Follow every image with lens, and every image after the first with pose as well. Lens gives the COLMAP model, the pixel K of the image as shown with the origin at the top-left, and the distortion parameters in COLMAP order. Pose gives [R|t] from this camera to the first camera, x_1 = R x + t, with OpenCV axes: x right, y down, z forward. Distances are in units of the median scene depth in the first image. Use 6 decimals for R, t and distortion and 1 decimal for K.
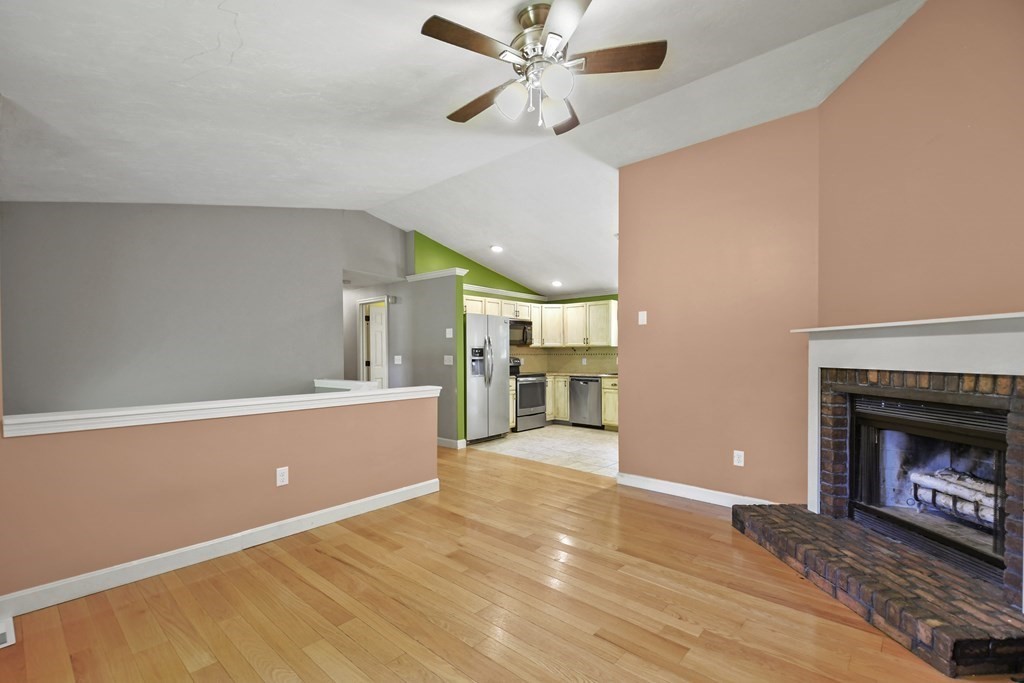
lens RADIAL K [[453.5, 0, 497.9], [0, 453.5, 356.6], [0, 0, 1]] dist [0.010011, -0.012778]
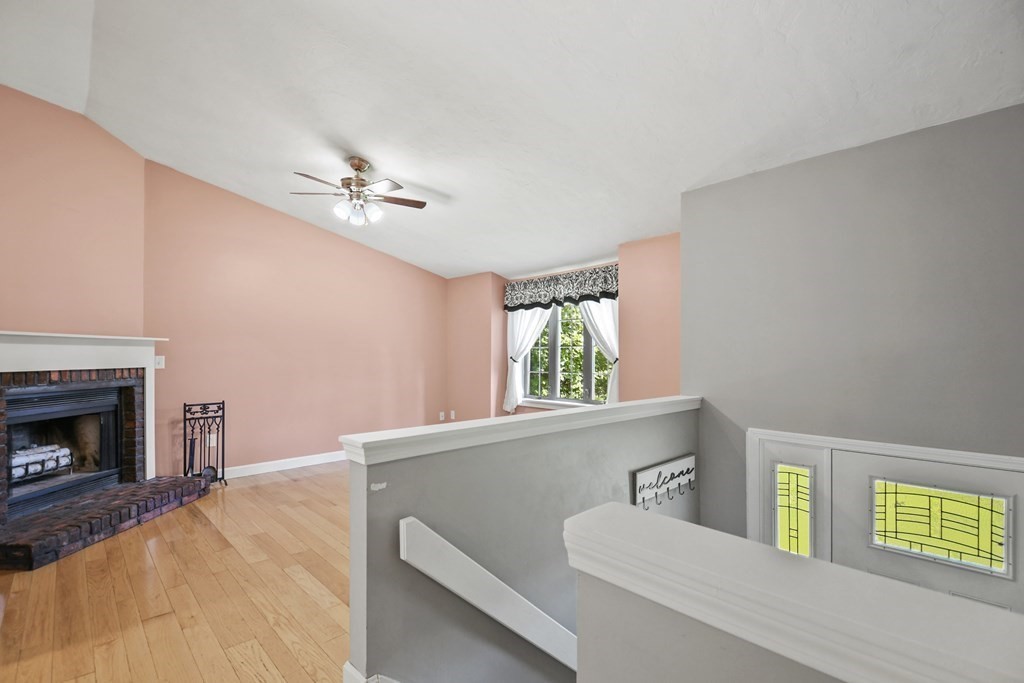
lens RADIAL K [[453.5, 0, 501.2], [0, 453.5, 351.8], [0, 0, 1]] dist [0.010011, -0.012778]
pose [[-0.997608, 0.003552, 0.069030, -0.377334], [0.003547, 0.999994, -0.000195, -0.014286], [-0.069031, 0.000050, -0.997615, 1.768635]]
